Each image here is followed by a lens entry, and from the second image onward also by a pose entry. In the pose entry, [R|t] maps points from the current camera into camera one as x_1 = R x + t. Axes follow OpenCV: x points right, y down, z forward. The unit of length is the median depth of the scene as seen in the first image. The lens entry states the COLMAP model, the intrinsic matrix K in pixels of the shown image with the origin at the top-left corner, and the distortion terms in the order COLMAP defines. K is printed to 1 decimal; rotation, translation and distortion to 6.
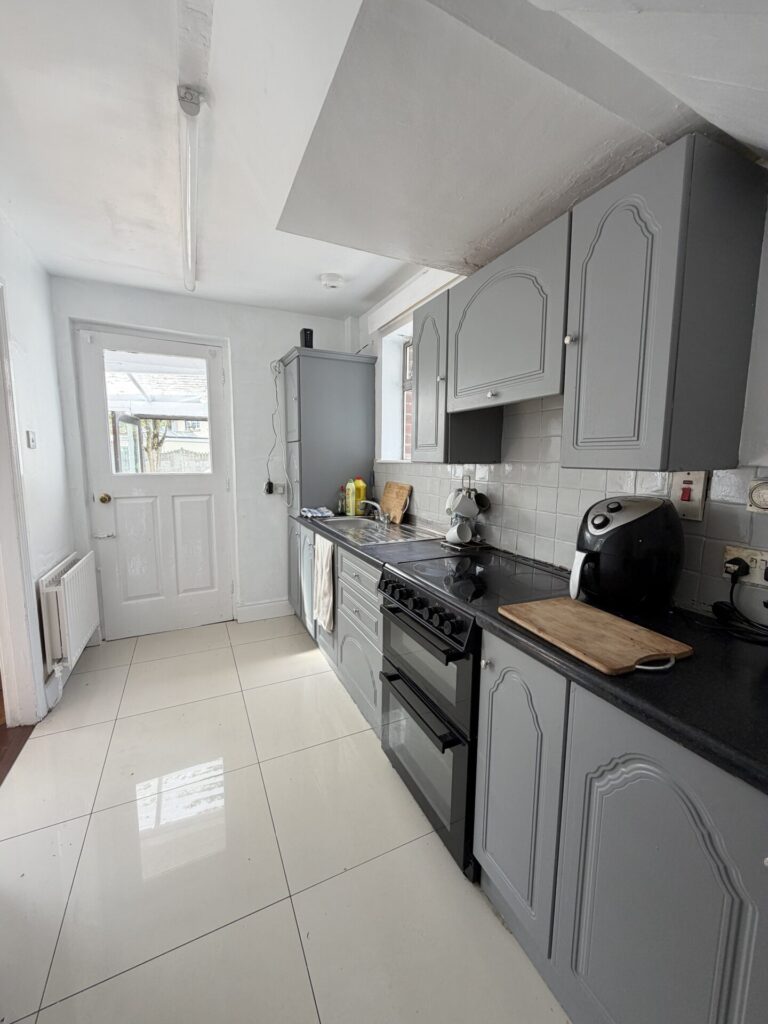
lens RADIAL K [[408.6, 0, 385.1], [0, 408.6, 507.7], [0, 0, 1]] dist [-0.000214, -0.000152]
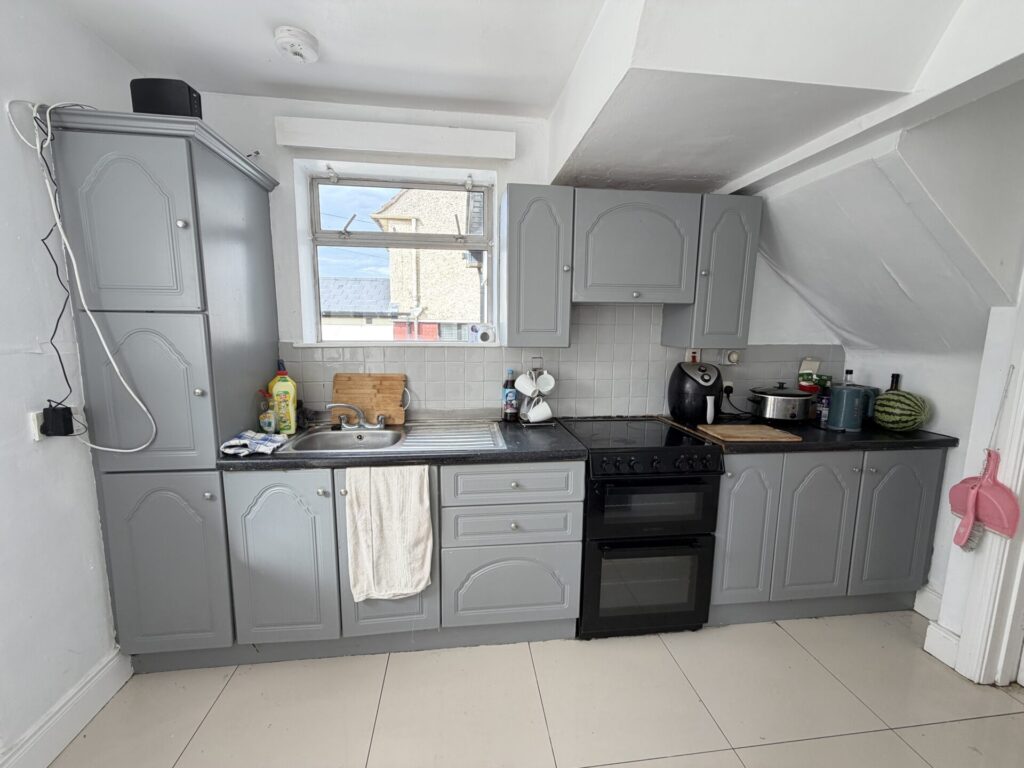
lens RADIAL K [[408.6, 0, 510.2], [0, 408.6, 385.5], [0, 0, 1]] dist [-0.000214, -0.000152]
pose [[0.309409, -0.133690, 0.941485, -0.945476], [0.109855, 0.988464, 0.104258, -0.139944], [-0.944562, 0.071169, 0.320526, 0.811042]]
